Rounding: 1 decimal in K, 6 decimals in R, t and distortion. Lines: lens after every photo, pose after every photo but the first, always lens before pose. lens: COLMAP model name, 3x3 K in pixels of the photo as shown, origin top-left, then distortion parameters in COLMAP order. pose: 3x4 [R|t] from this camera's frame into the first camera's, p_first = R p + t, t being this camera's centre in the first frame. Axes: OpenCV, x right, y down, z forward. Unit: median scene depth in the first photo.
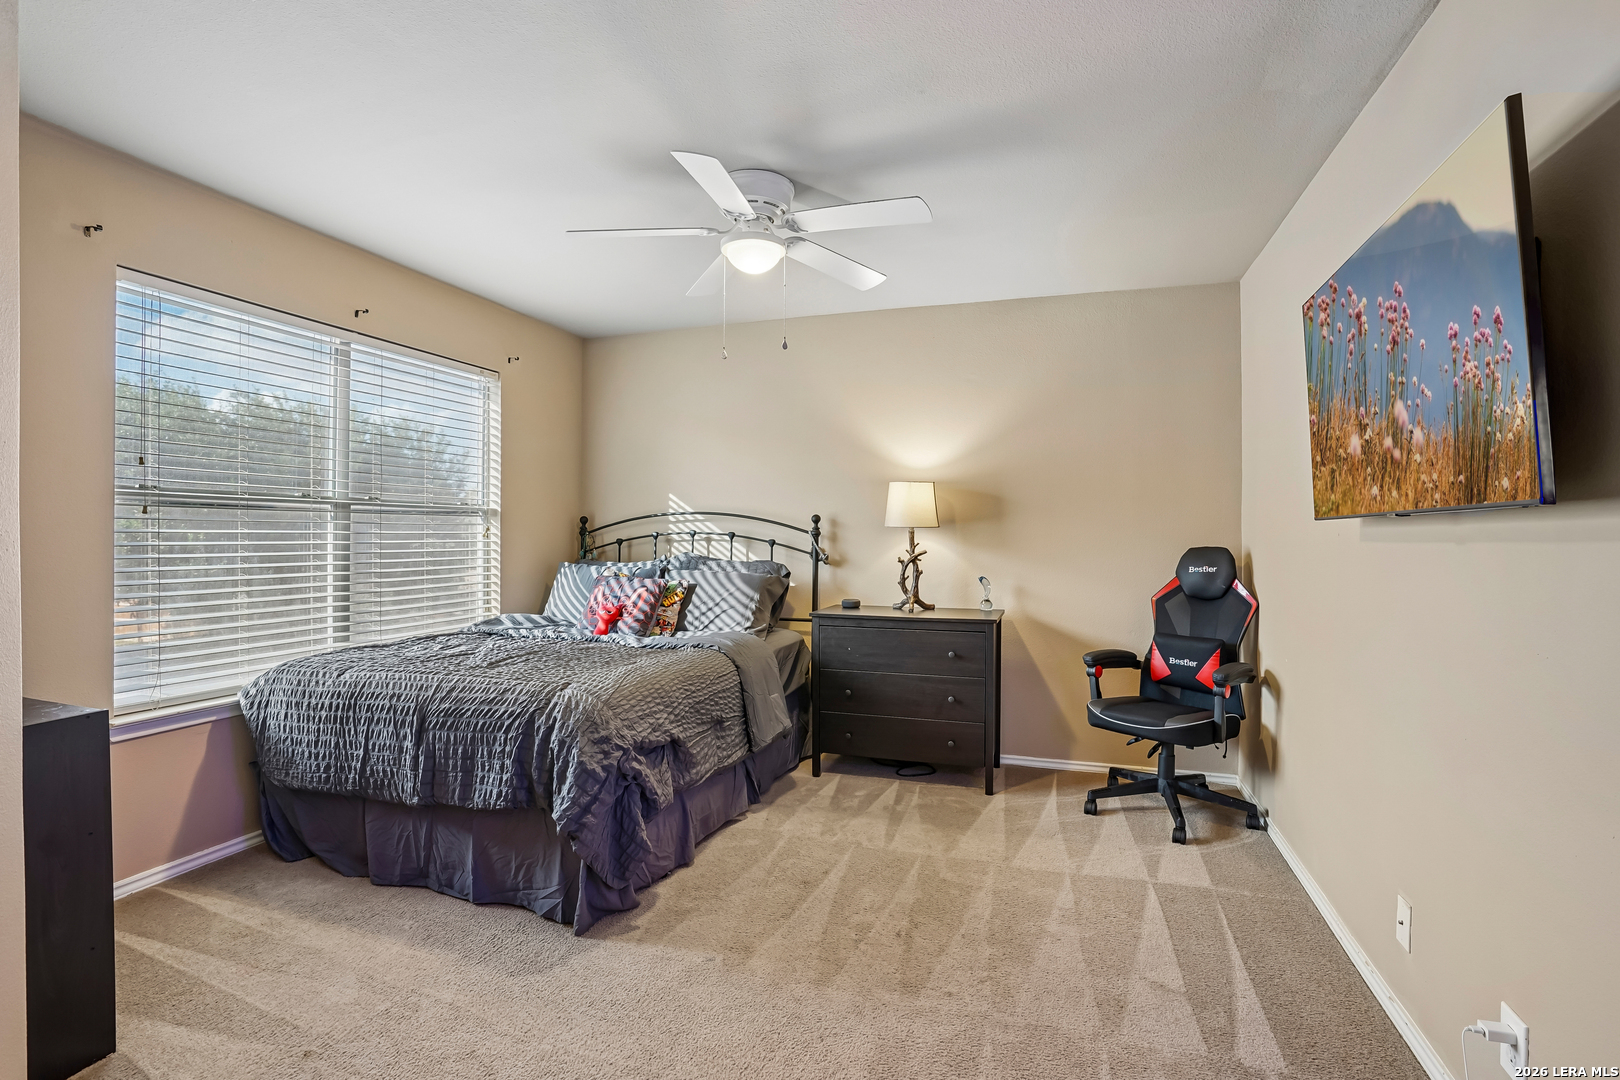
lens RADIAL K [[768.3, 0, 818.5], [0, 768.3, 527.1], [0, 0, 1]] dist [-0.048322, 0.000522]
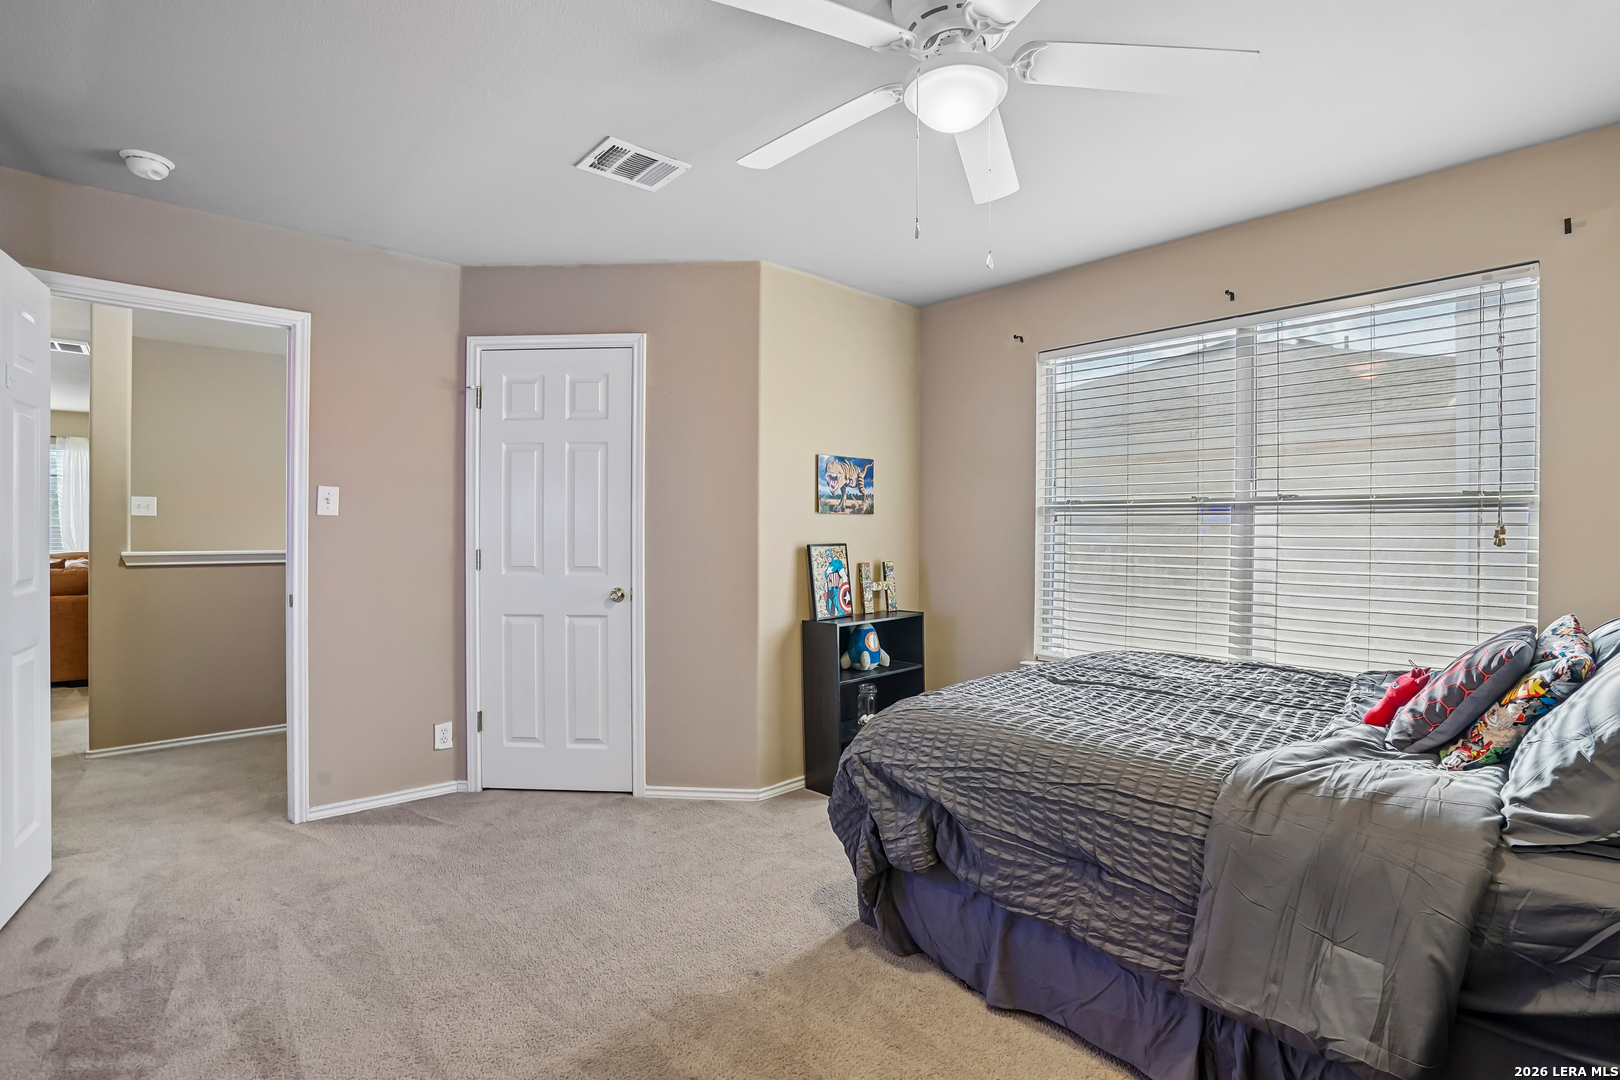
lens RADIAL K [[768.3, 0, 818.5], [0, 768.3, 527.1], [0, 0, 1]] dist [-0.048322, 0.000522]
pose [[-0.492834, -0.009976, -0.870066, 0.372109], [-0.001536, 0.999943, -0.010595, 0.005916], [0.870122, -0.003885, -0.492821, 0.872409]]
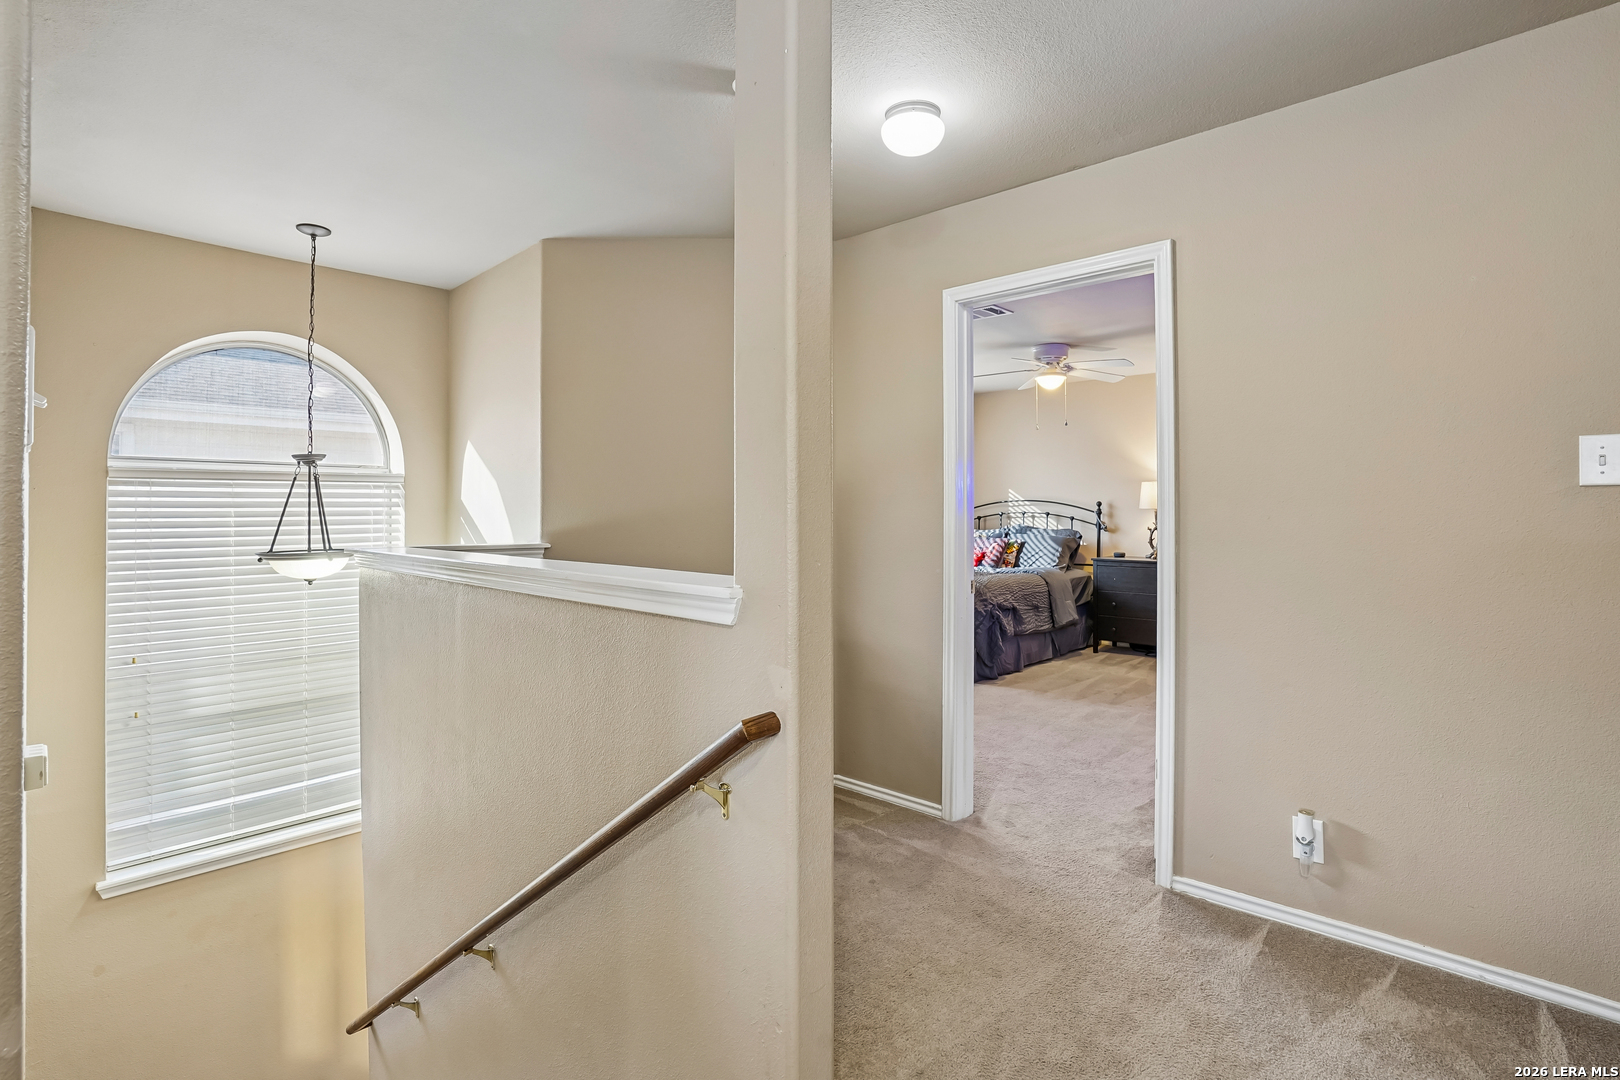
lens RADIAL K [[768.3, 0, 818.5], [0, 768.3, 527.1], [0, 0, 1]] dist [-0.048322, 0.000522]
pose [[0.910604, 0.002194, -0.413274, 0.139543], [0.009378, 0.999619, 0.025970, -0.009892], [0.413173, -0.027524, 0.910236, -0.825356]]
